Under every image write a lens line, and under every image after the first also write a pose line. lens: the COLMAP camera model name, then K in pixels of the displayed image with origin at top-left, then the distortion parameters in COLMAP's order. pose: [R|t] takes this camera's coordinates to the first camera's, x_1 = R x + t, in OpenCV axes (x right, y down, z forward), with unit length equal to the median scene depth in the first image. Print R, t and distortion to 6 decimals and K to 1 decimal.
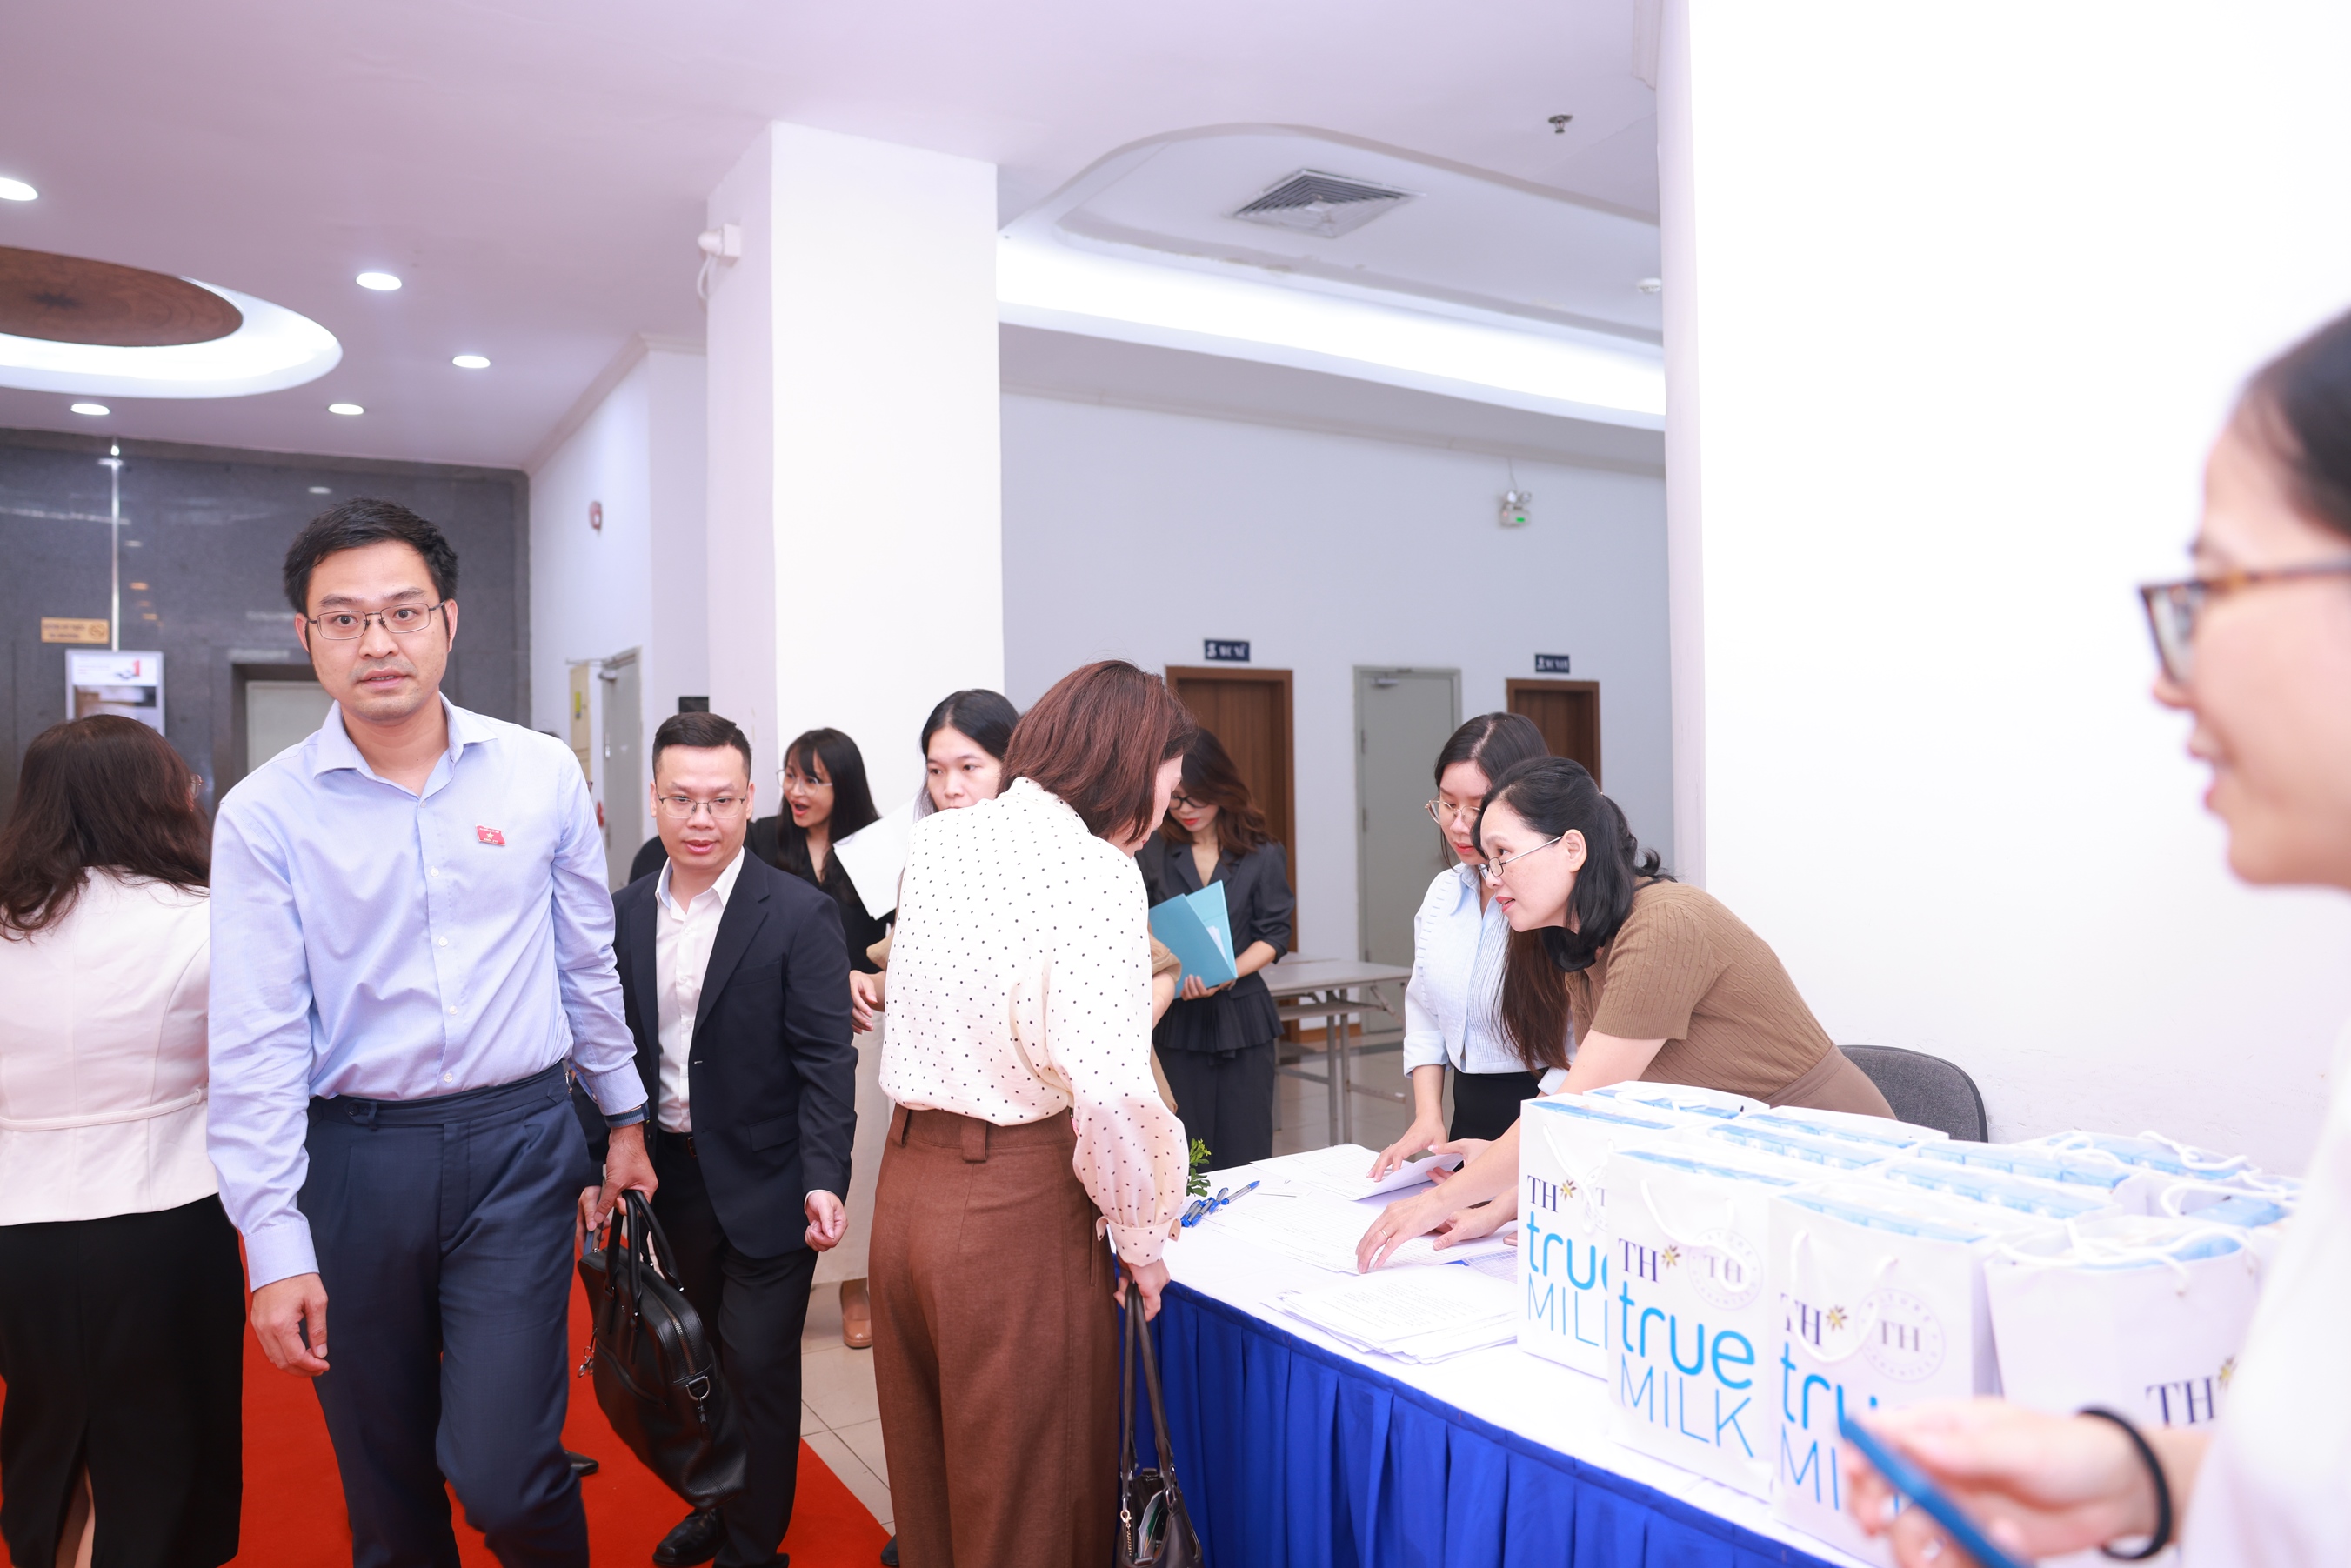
lens RADIAL K [[1607.4, 0, 1168.2], [0, 1607.4, 786.3], [0, 0, 1]] dist [-0.128994, 0.116391]
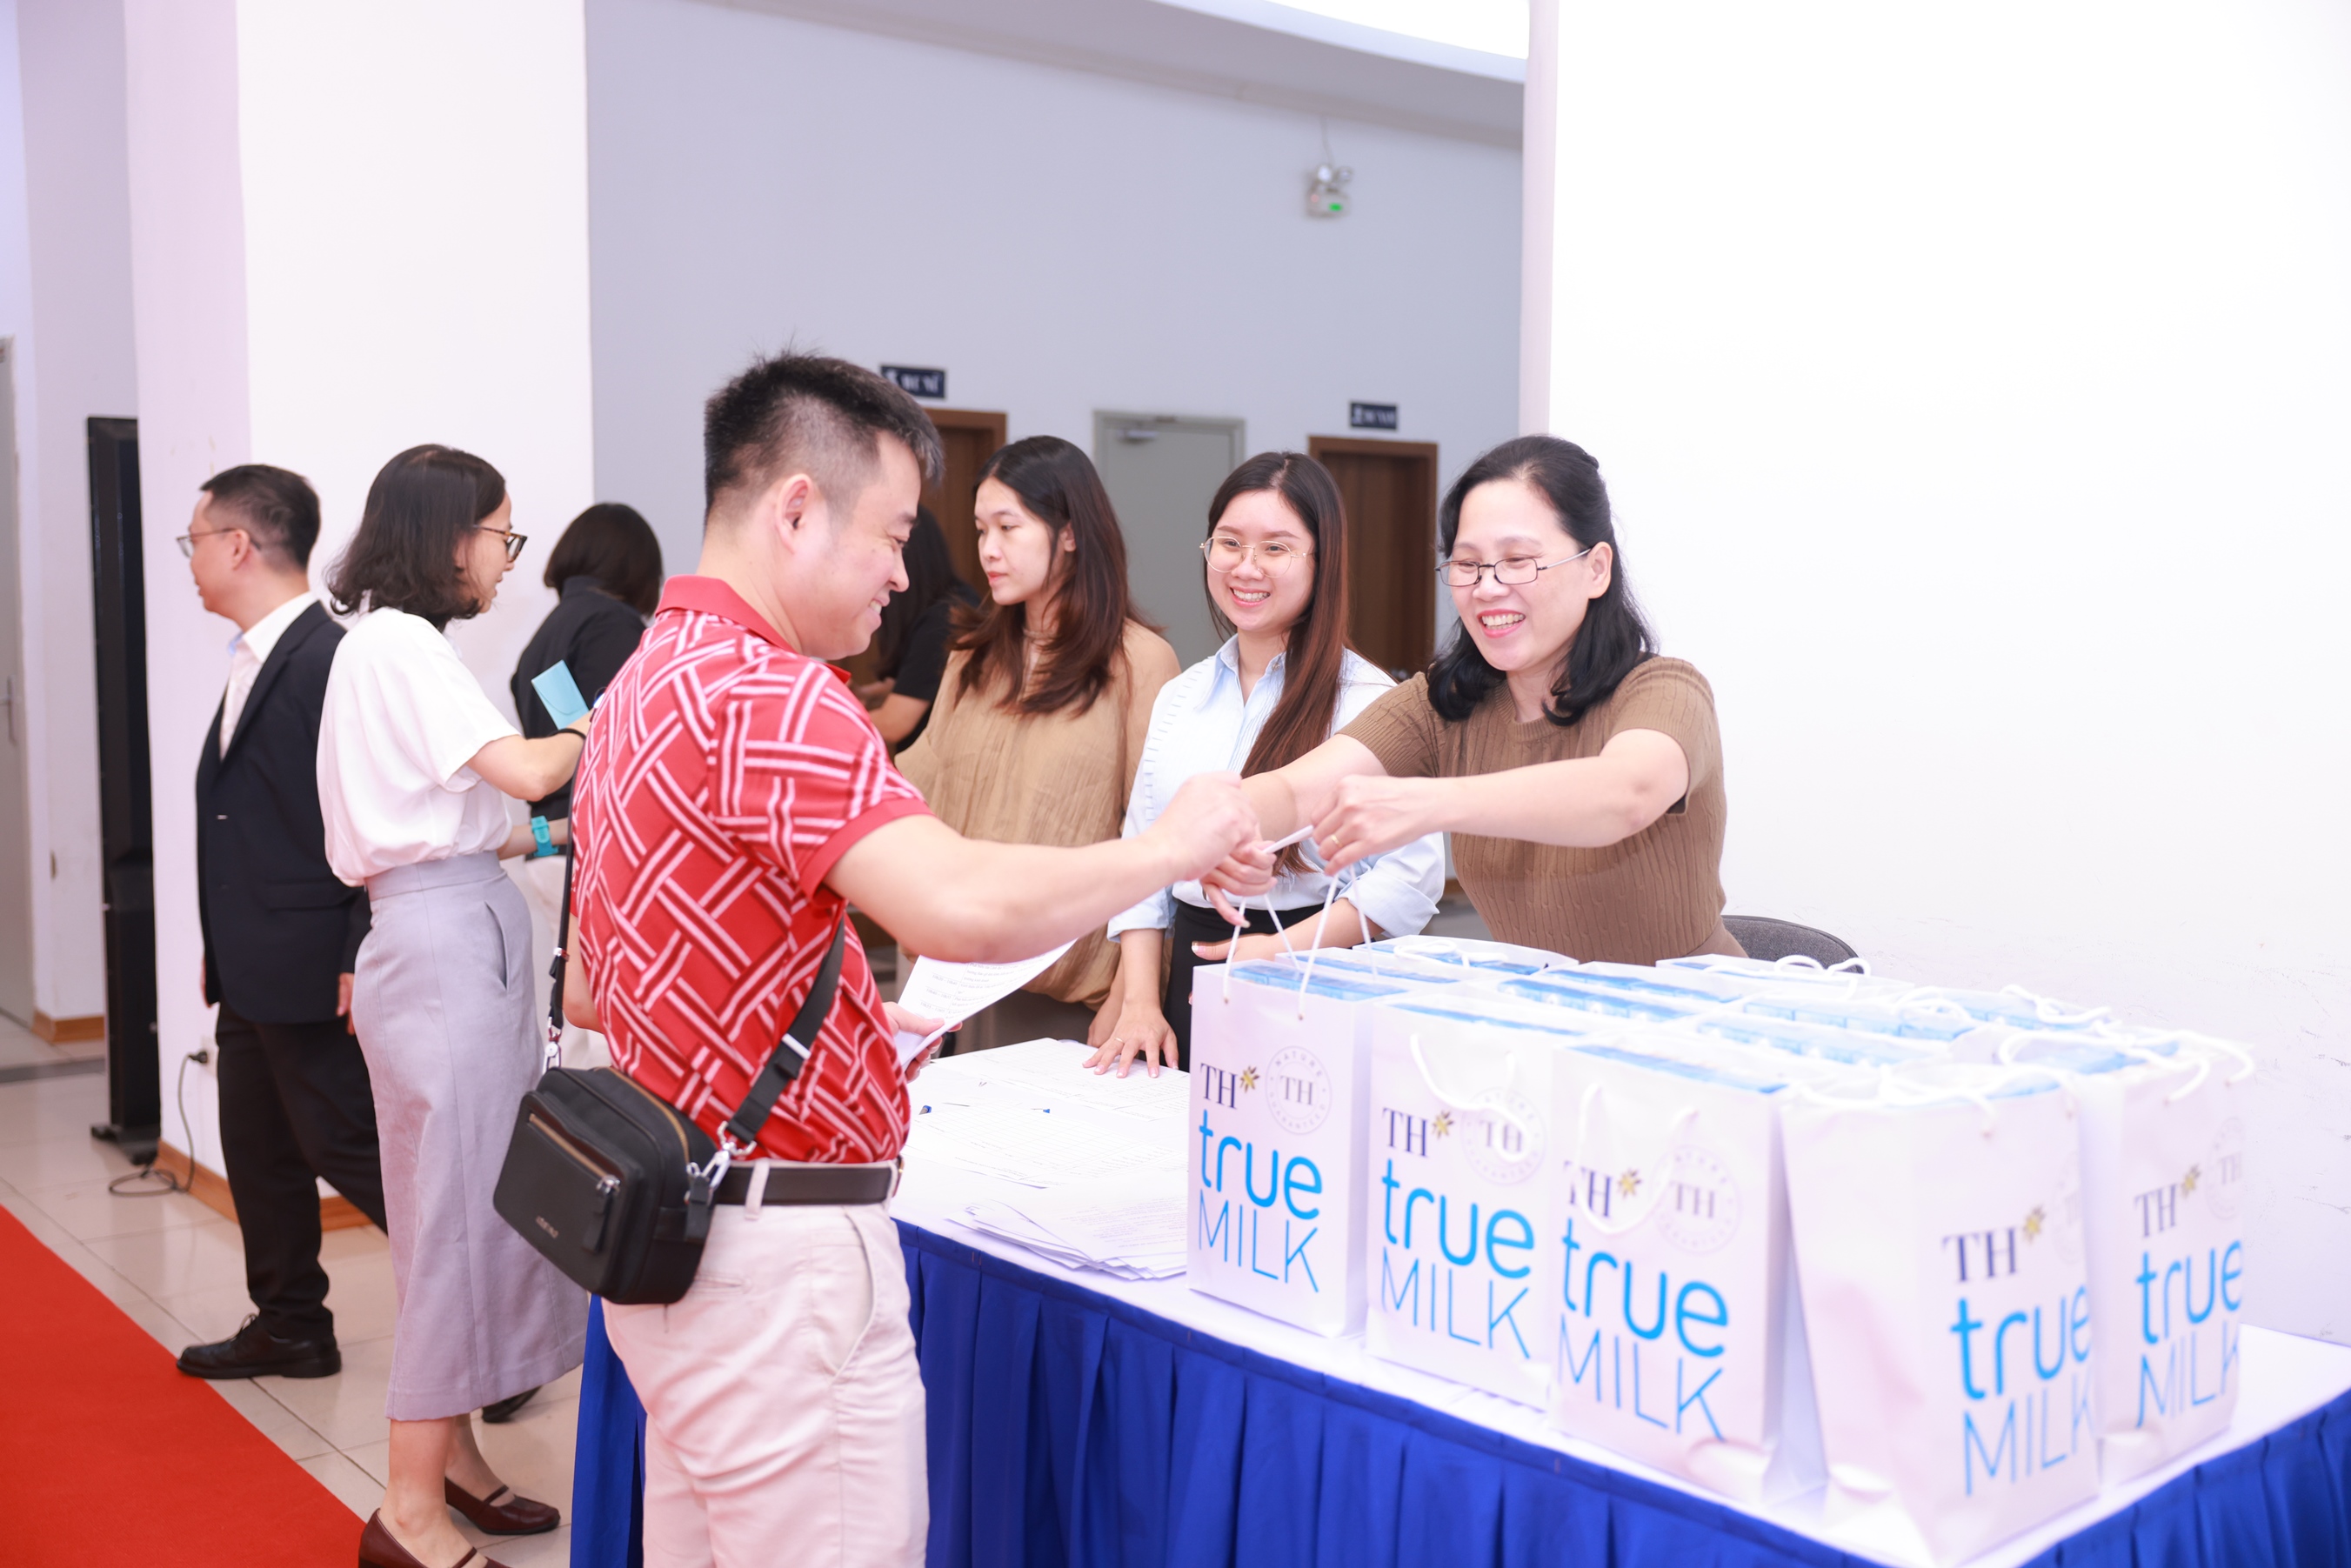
lens RADIAL K [[2272.1, 0, 1166.7], [0, 2272.1, 782.5], [0, 0, 1]] dist [-0.002116, 0.040159]
pose [[0.988536, 0.015003, 0.150235, -0.006156], [-0.028407, 0.995762, 0.087475, 0.019754], [-0.148286, -0.090740, 0.984773, -0.142015]]
